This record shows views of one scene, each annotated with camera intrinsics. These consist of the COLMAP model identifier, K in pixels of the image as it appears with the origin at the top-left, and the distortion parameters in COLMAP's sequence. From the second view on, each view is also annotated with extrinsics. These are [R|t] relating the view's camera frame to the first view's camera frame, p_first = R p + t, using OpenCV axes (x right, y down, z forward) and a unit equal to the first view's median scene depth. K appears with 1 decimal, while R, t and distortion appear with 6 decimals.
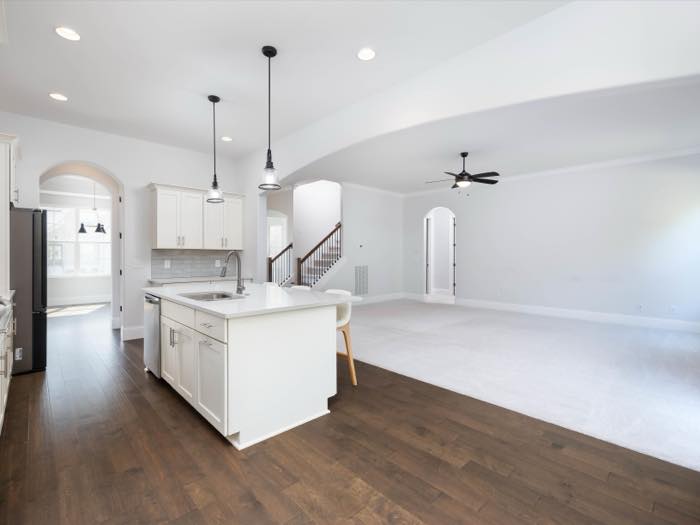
lens RADIAL K [[338.3, 0, 355.1], [0, 338.3, 259.4], [0, 0, 1]] dist [-0.000833, -0.000142]
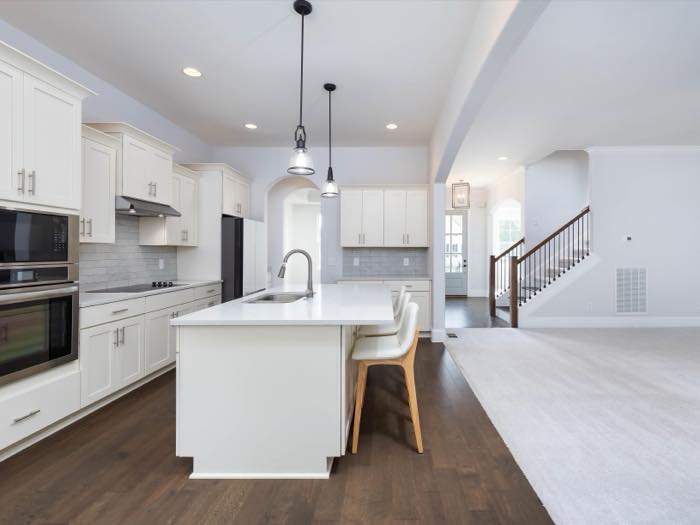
lens RADIAL K [[359.1, 0, 383.2], [0, 359.1, 248.9], [0, 0, 1]] dist [0.000294, 0.001207]
pose [[0.713631, -0.009888, -0.700452, 0.388129], [-0.005751, 0.999784, -0.019973, -0.005355], [0.700499, 0.018282, 0.713420, 0.395944]]
